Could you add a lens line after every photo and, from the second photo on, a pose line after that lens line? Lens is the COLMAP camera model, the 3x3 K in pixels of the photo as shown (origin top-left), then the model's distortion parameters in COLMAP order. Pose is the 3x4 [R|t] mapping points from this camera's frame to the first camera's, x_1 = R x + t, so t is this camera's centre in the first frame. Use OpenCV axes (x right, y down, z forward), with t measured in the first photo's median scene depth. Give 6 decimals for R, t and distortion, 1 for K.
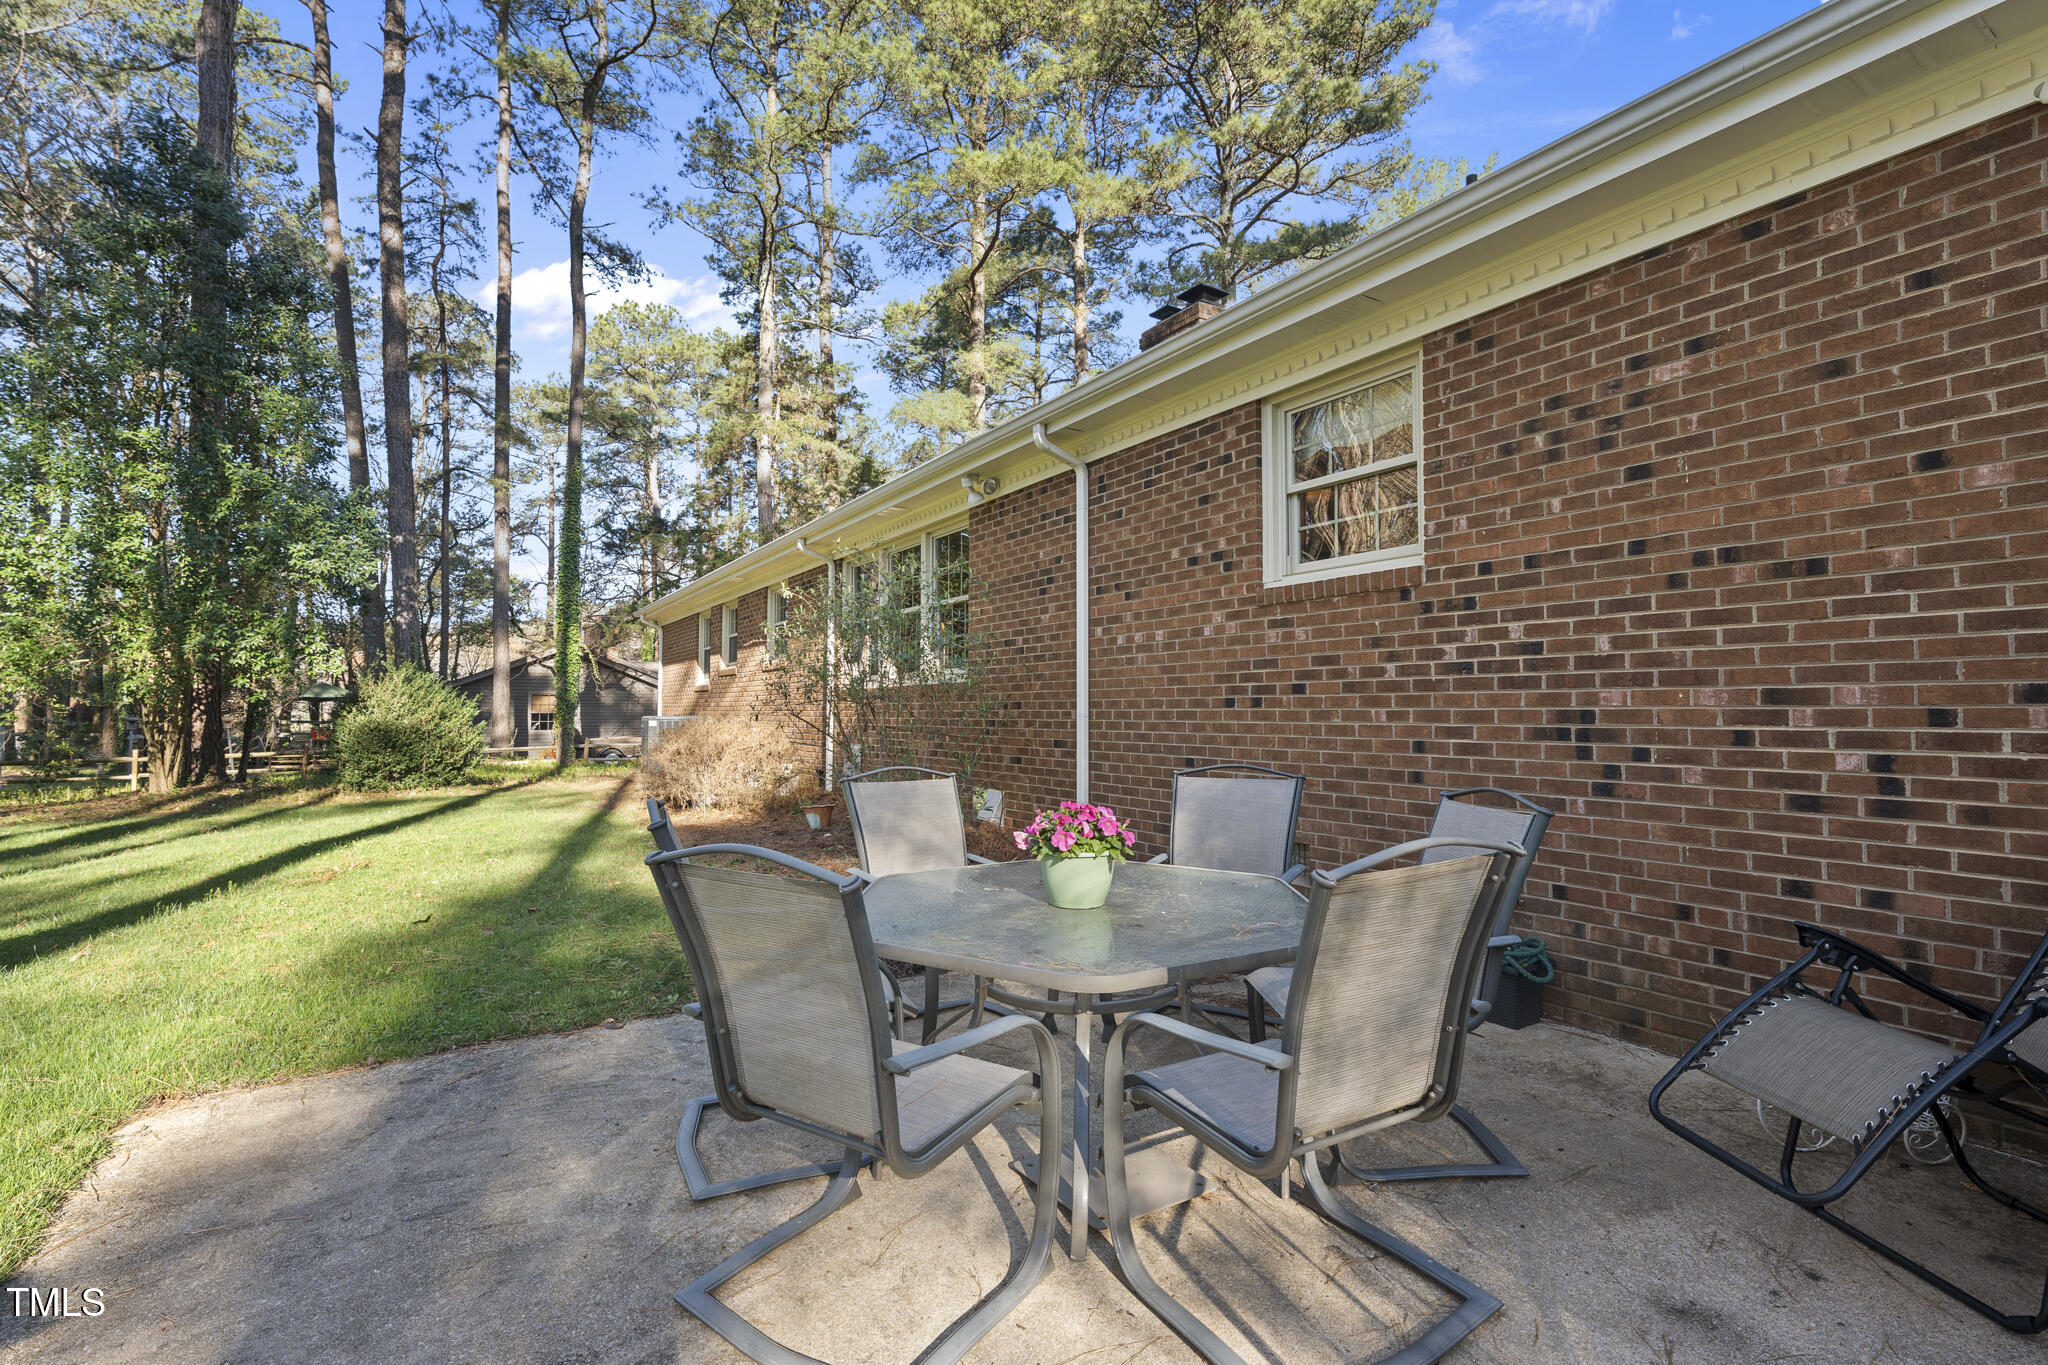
lens RADIAL K [[927.5, 0, 1034.6], [0, 927.5, 681.0], [0, 0, 1]] dist [-0.003128, 0.000198]
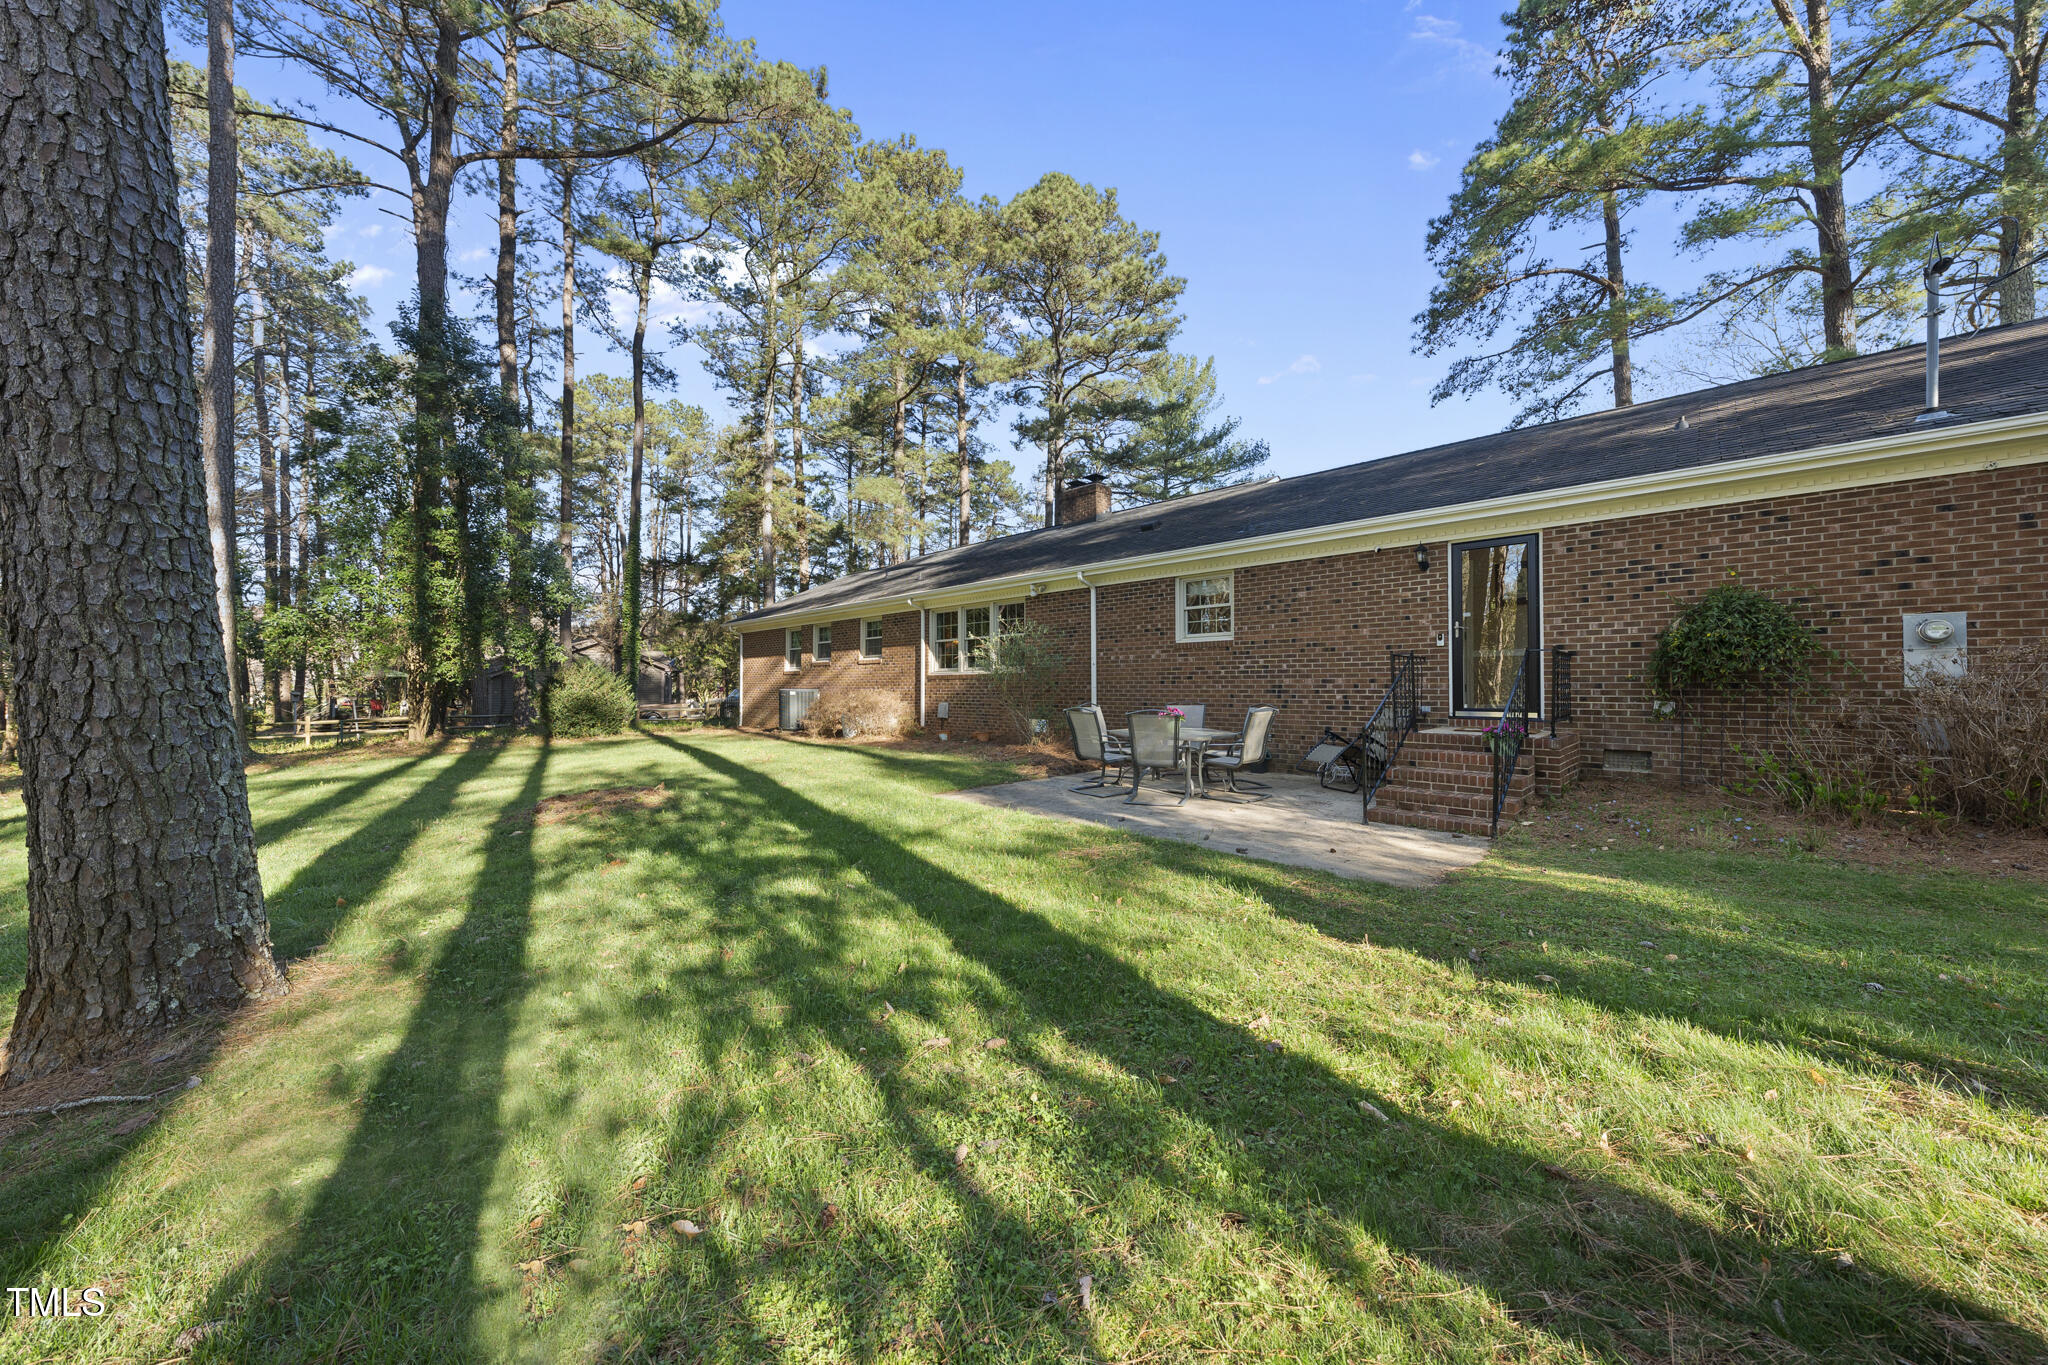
lens RADIAL K [[698.4, 0, 1029.0], [0, 698.4, 677.9], [0, 0, 1]] dist [-0.001111, -0.000181]
pose [[0.973509, 0.002846, 0.228630, -0.839850], [-0.007003, 0.999825, 0.017371, -0.030108], [-0.228540, -0.018512, 0.973358, -1.221138]]
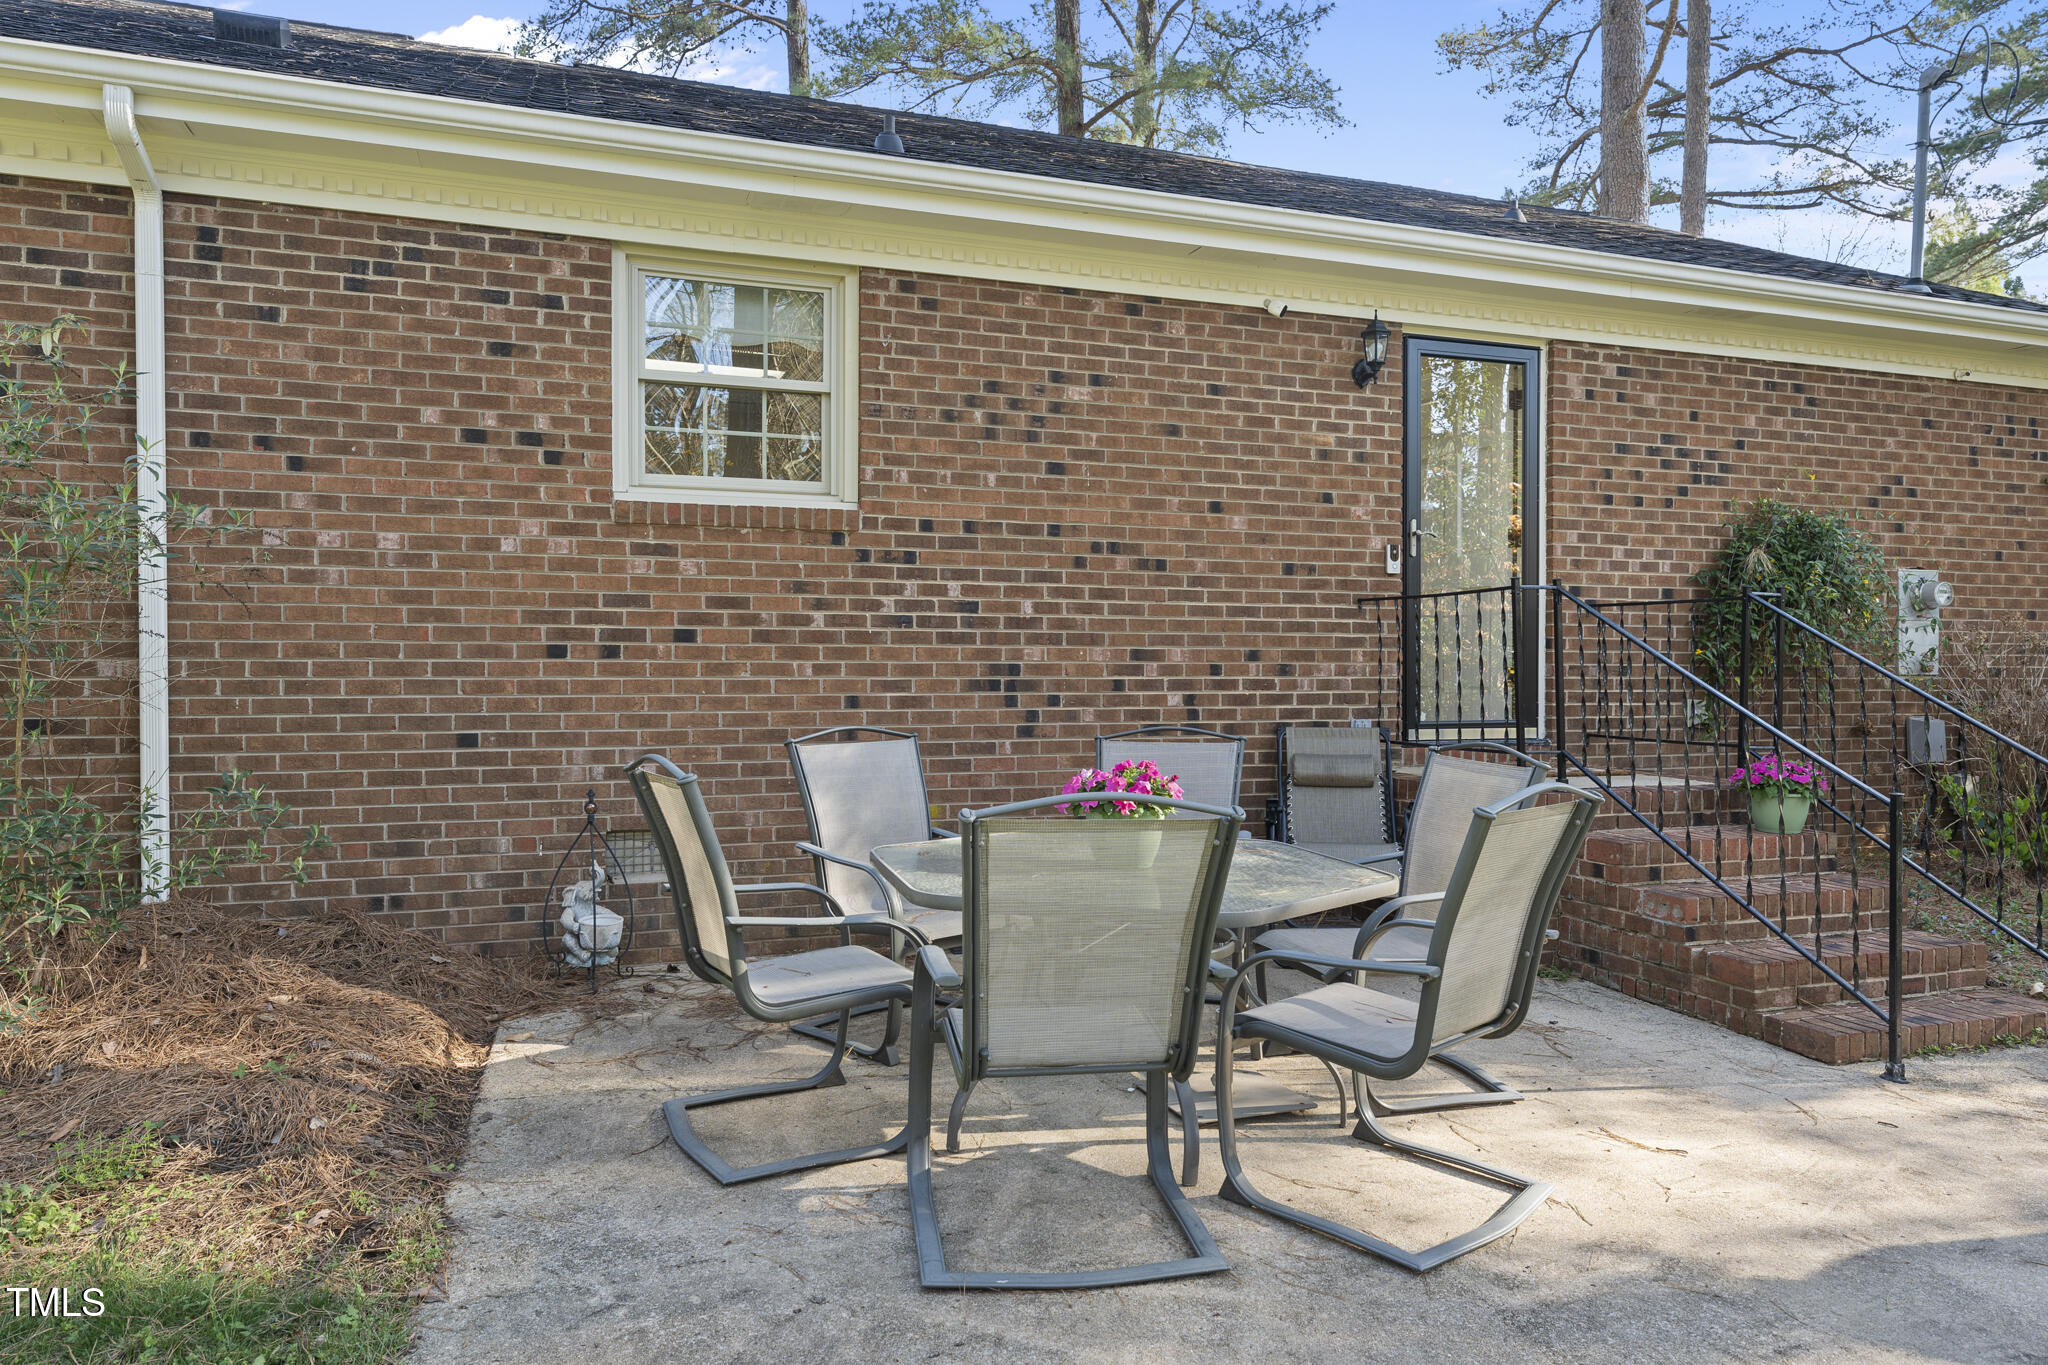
lens RADIAL K [[1299.5, 0, 1024.0], [0, 1299.5, 682.5], [0, 0, 1]] dist [0.001679, 0.000624]
pose [[0.233643, -0.009480, 0.972276, -0.845417], [-0.034246, 0.999252, 0.017972, 0.021518], [-0.971719, -0.037495, 0.233144, 0.527164]]
